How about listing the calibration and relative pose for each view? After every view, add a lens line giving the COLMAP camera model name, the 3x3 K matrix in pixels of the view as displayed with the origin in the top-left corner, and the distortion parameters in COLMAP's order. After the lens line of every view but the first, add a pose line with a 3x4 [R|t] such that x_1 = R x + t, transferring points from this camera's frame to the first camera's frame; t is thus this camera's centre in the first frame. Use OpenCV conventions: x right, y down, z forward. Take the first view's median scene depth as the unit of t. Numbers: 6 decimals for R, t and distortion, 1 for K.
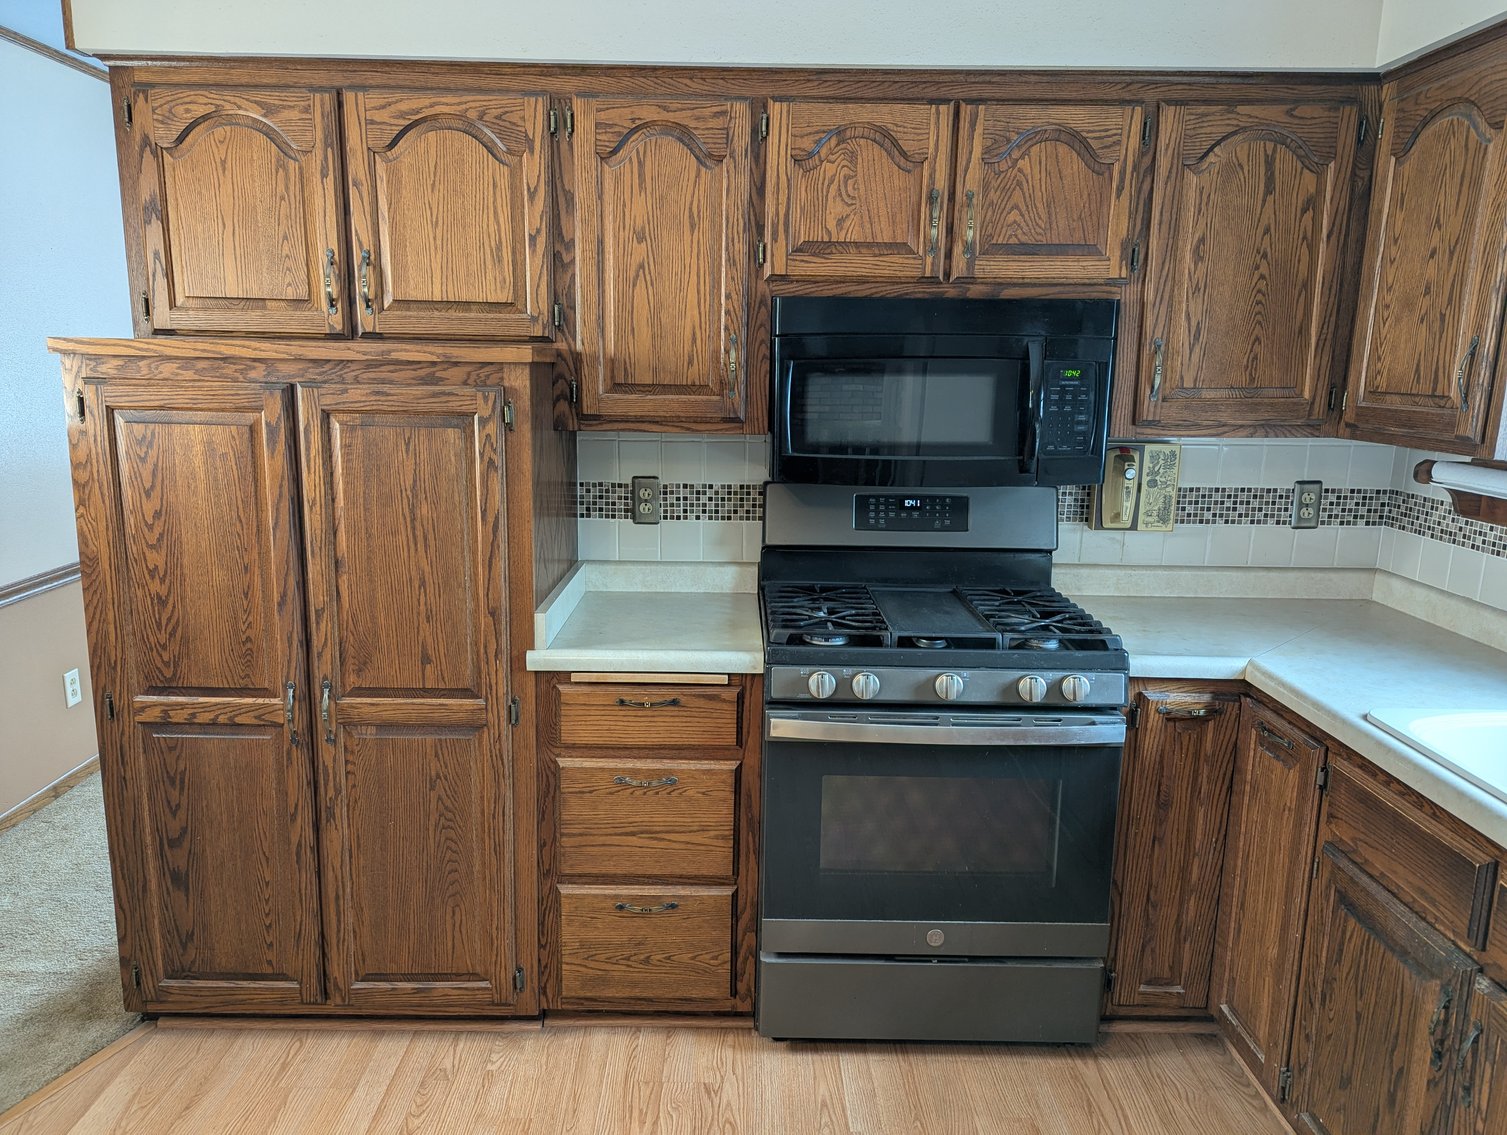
lens RADIAL K [[1060.9, 0, 740.8], [0, 1060.9, 571.7], [0, 0, 1]] dist [0.065376, -0.067197]
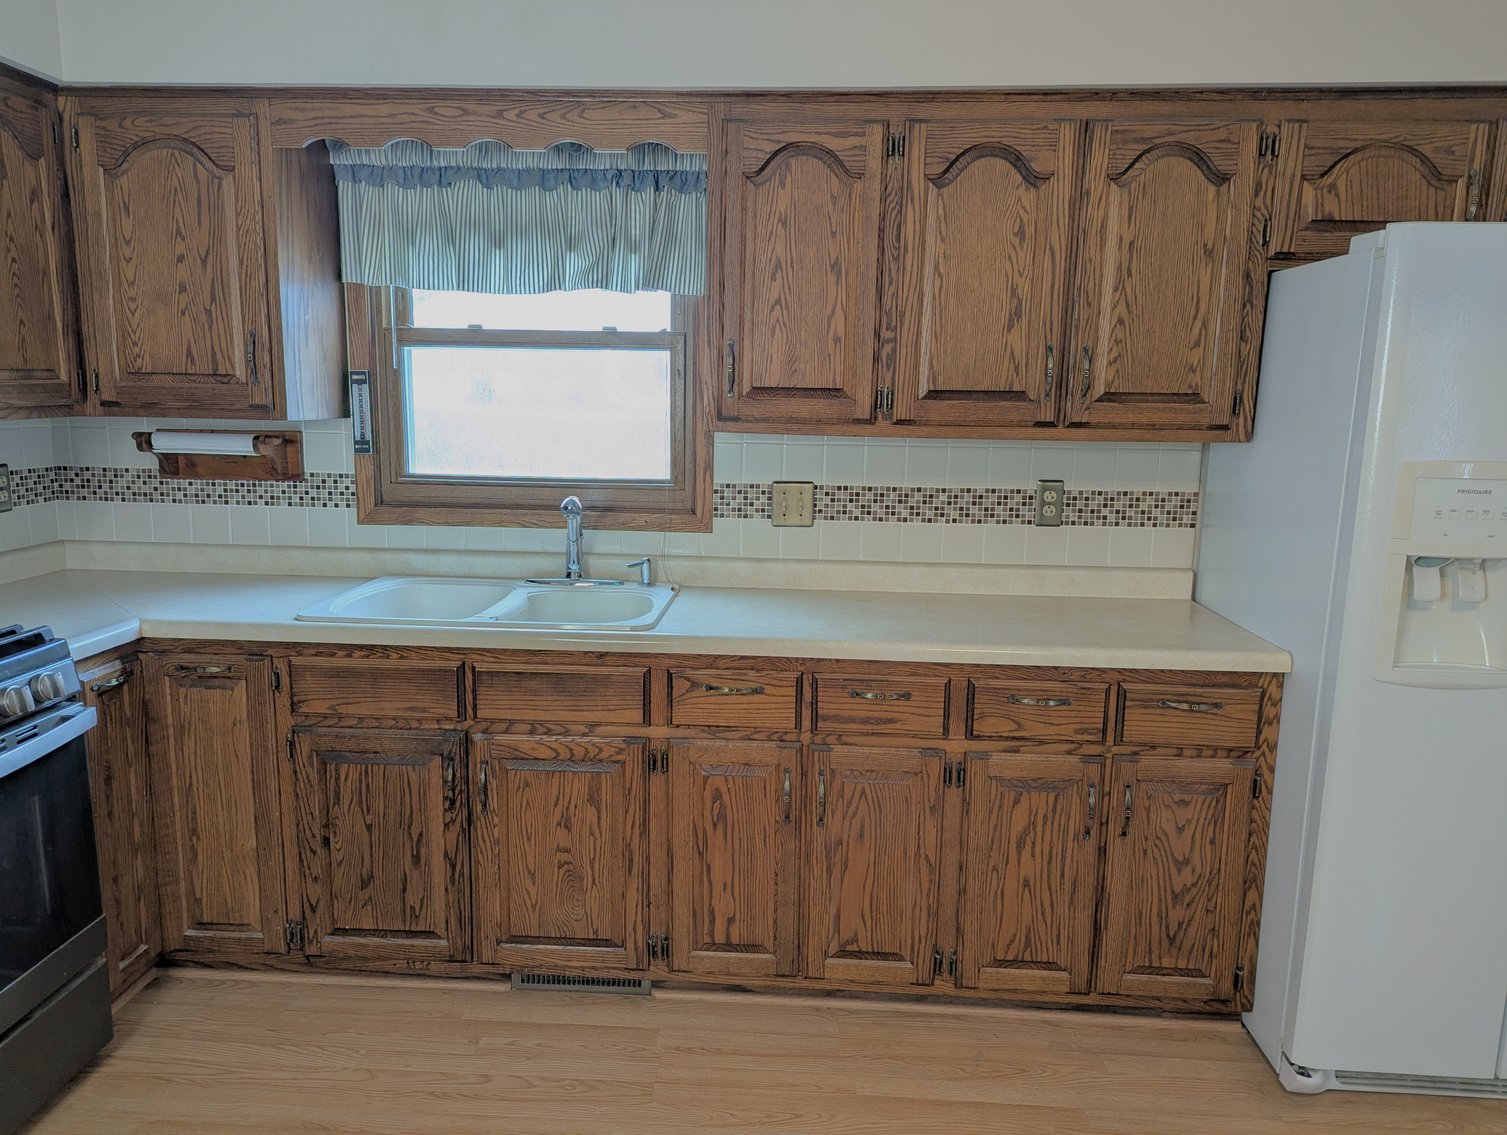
lens RADIAL K [[1060.9, 0, 740.8], [0, 1060.9, 571.7], [0, 0, 1]] dist [0.065376, -0.067197]
pose [[0.066101, -0.180748, 0.981306, -0.529366], [0.185727, 0.968499, 0.165879, -0.030444], [-0.980376, 0.171290, 0.097588, 0.280043]]
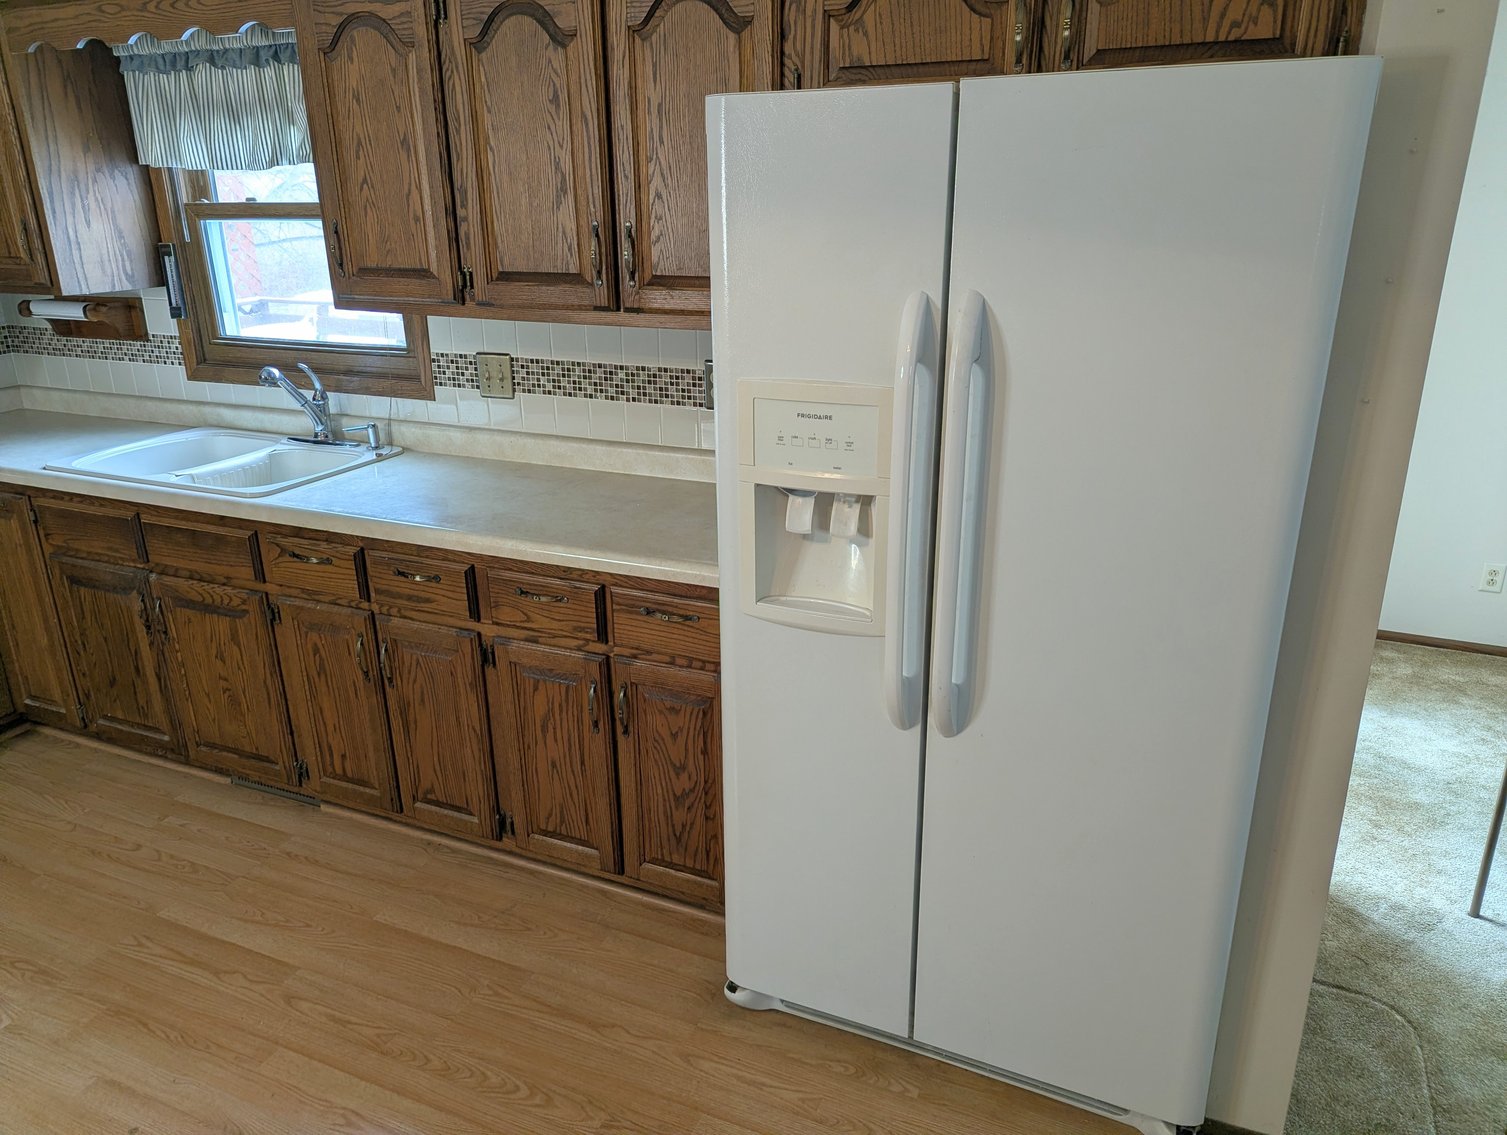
lens RADIAL K [[1063.6, 0, 750.2], [0, 1063.6, 563.4], [0, 0, 1]] dist [0.060183, -0.061358]
pose [[0.415665, -0.320821, 0.851056, -0.315977], [0.202709, 0.944864, 0.257178, 0.057219], [-0.886641, 0.065617, 0.457780, -0.524466]]
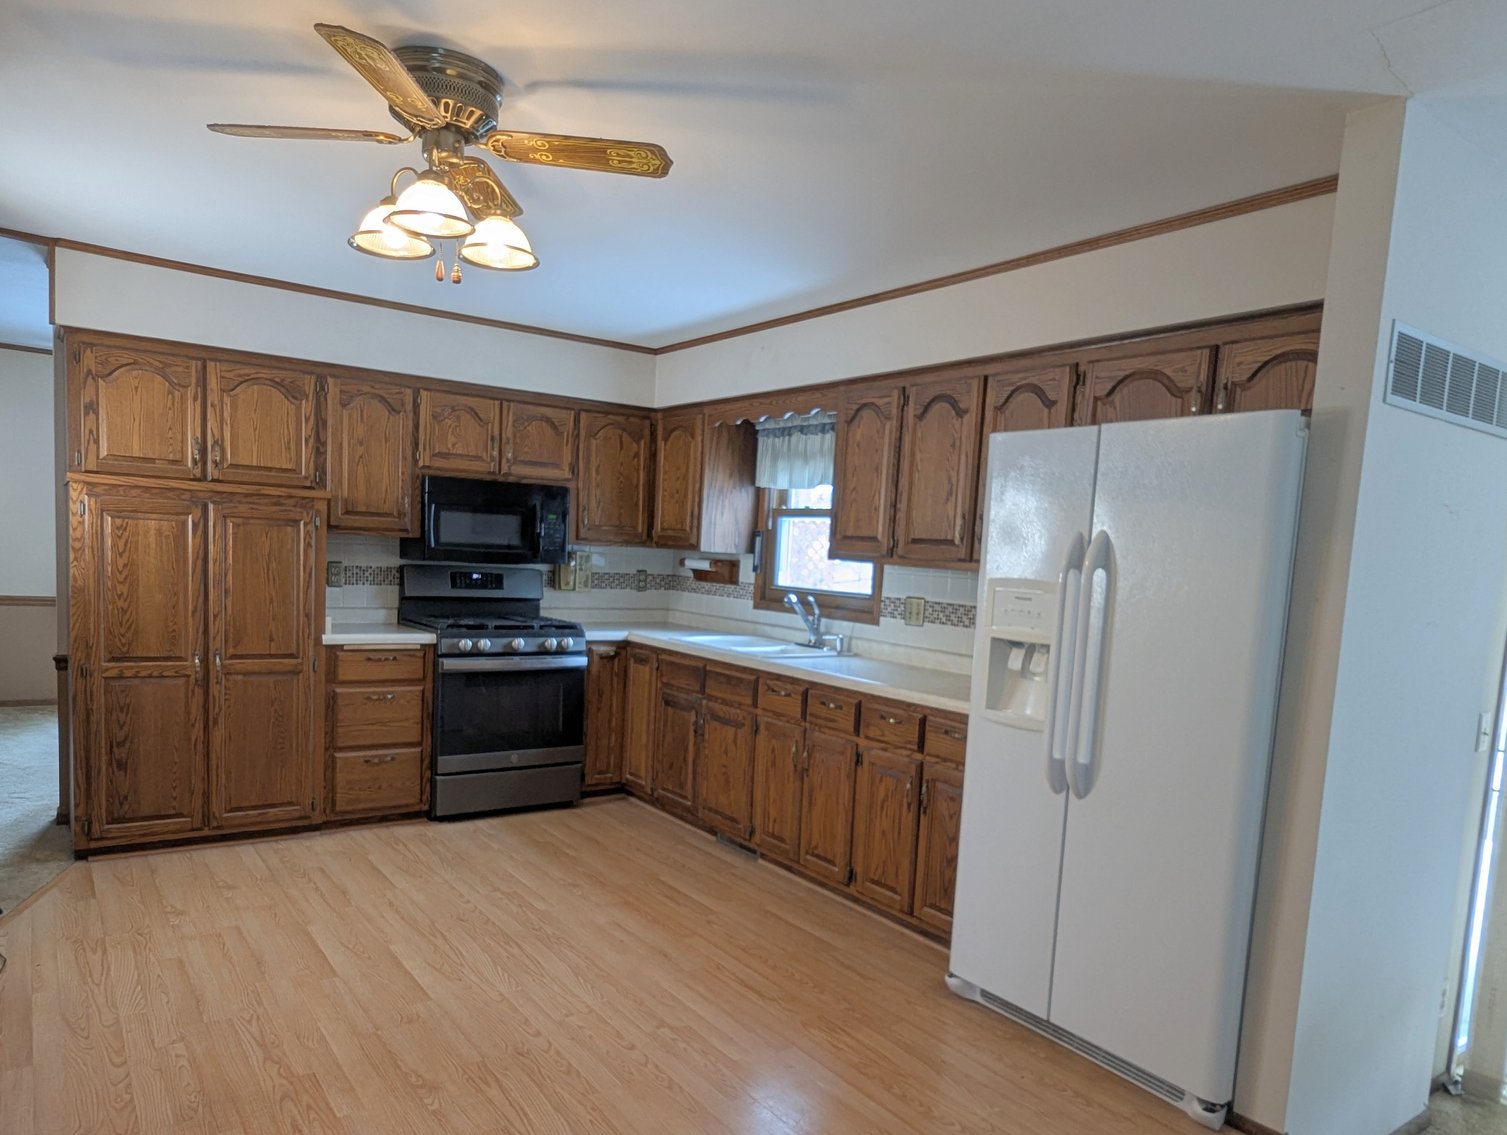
lens RADIAL K [[1011.1, 0, 755.1], [0, 1011.1, 652.5], [0, 0, 1]] dist [-0.000250, 0.000926]
pose [[0.814824, -0.031194, 0.578869, -0.638897], [0.076108, 0.995664, -0.053477, 0.271307], [-0.574691, 0.087631, 0.813665, -1.063678]]
